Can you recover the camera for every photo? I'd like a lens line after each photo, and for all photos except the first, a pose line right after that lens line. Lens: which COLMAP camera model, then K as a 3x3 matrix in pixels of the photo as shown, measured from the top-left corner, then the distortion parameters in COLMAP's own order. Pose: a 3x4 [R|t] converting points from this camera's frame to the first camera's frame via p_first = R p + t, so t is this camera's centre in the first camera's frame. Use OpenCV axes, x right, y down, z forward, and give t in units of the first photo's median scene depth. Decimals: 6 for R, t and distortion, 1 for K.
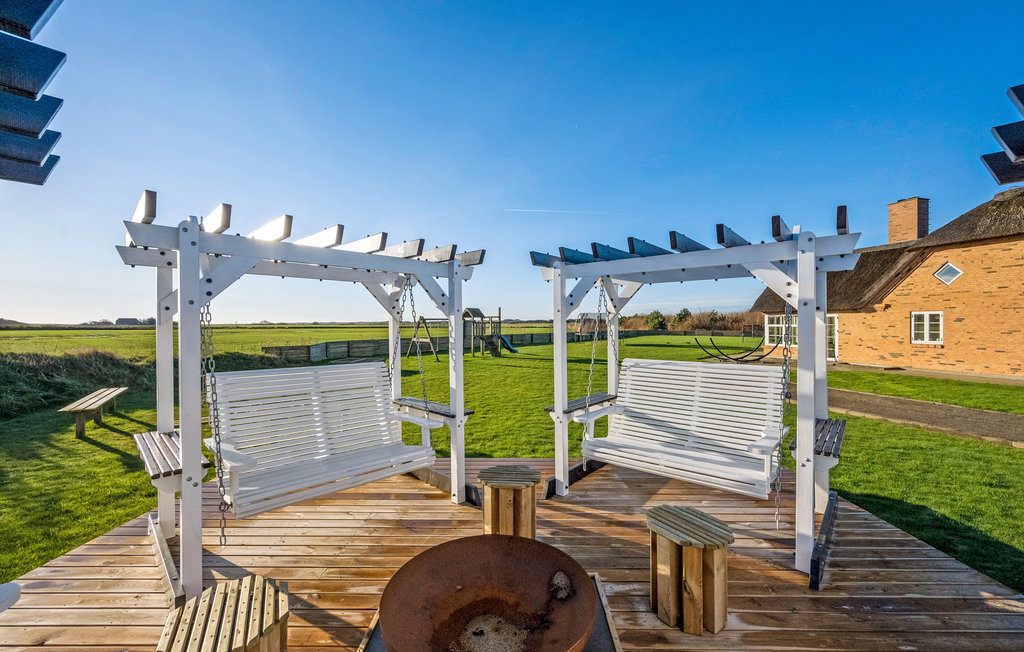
lens RADIAL K [[440.0, 0, 512.0], [0, 440.0, 326.0], [0, 0, 1]] dist [-0.000284, 0.000428]
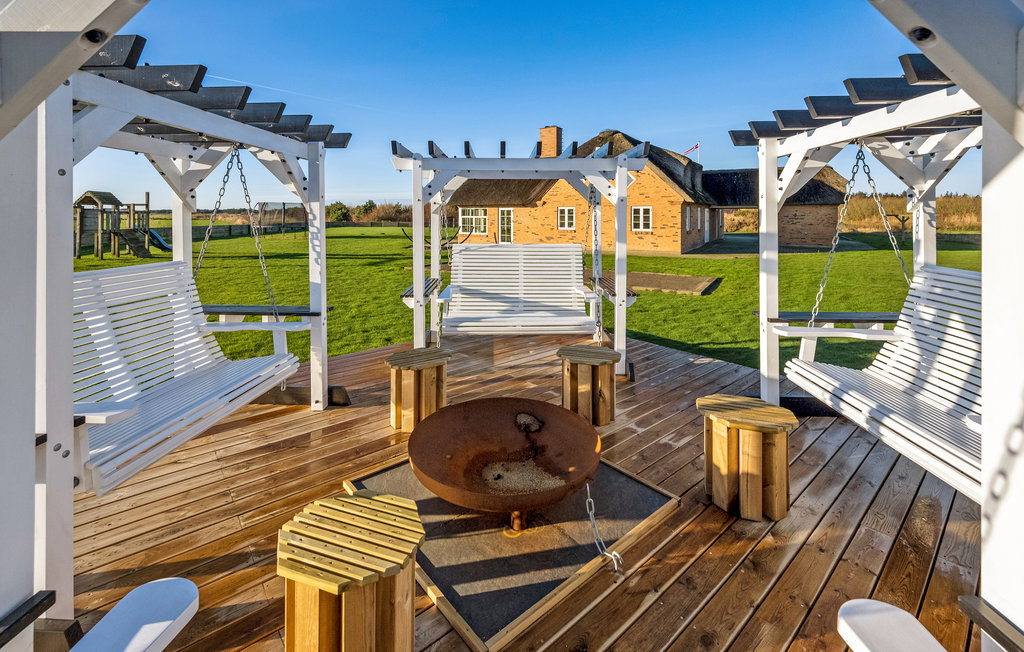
lens RADIAL K [[451.5, 0, 510.6], [0, 451.5, 216.1], [0, 0, 1]] dist [-0.000584, 0.000035]
pose [[0.748951, 0.004063, 0.662613, -0.170733], [-0.001495, 0.999989, -0.004442, 0.003172], [-0.662624, 0.002336, 0.748949, 0.017426]]
